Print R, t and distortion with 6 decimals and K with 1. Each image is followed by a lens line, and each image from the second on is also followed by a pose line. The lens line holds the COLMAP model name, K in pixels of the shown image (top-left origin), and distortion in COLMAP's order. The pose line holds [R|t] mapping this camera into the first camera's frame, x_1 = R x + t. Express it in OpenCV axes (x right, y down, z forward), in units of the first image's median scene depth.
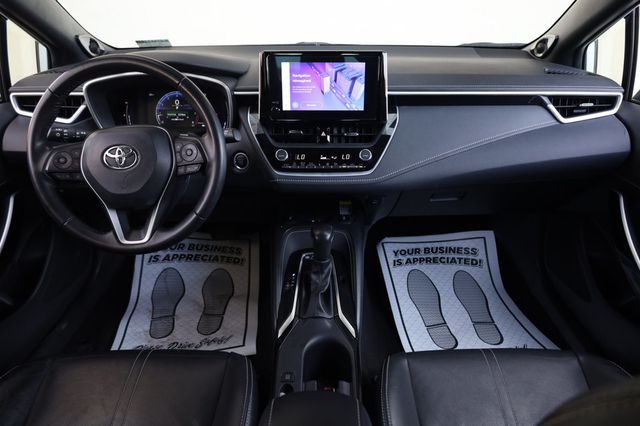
lens RADIAL K [[445.7, 0, 320.0], [0, 445.7, 213.0], [0, 0, 1]] dist [-0.000657, -0.001590]
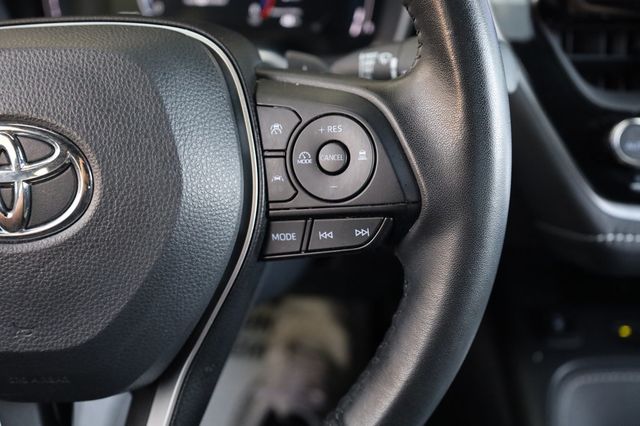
lens RADIAL K [[742.2, 0, 320.0], [0, 742.2, 213.0], [0, 0, 1]] dist [-0.004485, -0.002070]
pose [[0.997101, 0.026563, -0.071304, -0.240809], [-0.021704, 0.997444, 0.068069, -0.117530], [0.072930, -0.066324, 0.995129, 0.577446]]
